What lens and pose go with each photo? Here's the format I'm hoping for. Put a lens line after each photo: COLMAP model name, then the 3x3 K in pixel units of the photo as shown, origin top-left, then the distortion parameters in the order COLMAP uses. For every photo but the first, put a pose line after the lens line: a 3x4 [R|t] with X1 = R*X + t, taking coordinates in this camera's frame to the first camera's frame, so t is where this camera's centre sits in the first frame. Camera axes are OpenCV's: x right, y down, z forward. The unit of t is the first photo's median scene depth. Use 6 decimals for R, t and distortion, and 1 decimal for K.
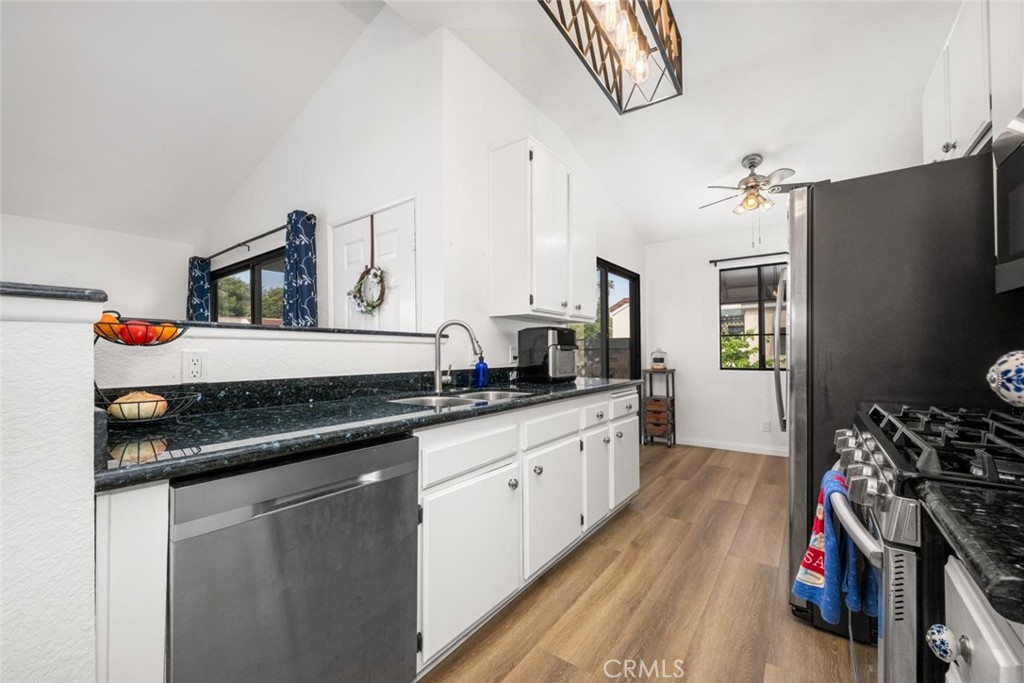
lens RADIAL K [[418.3, 0, 511.8], [0, 418.3, 357.0], [0, 0, 1]] dist [0.000849, 0.000081]
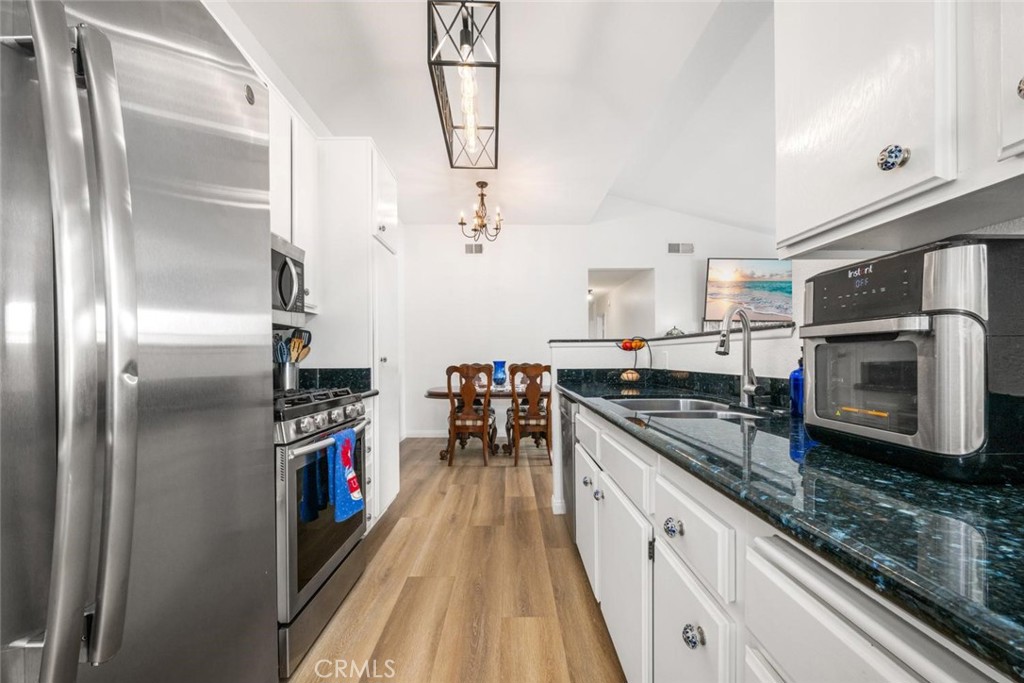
lens RADIAL K [[418.3, 0, 511.8], [0, 418.3, 357.0], [0, 0, 1]] dist [0.000849, 0.000081]
pose [[-0.804868, 0.005888, -0.593425, 0.705251], [0.002555, 0.999976, 0.006456, -0.007155], [0.593449, 0.003680, -0.804863, 1.585219]]
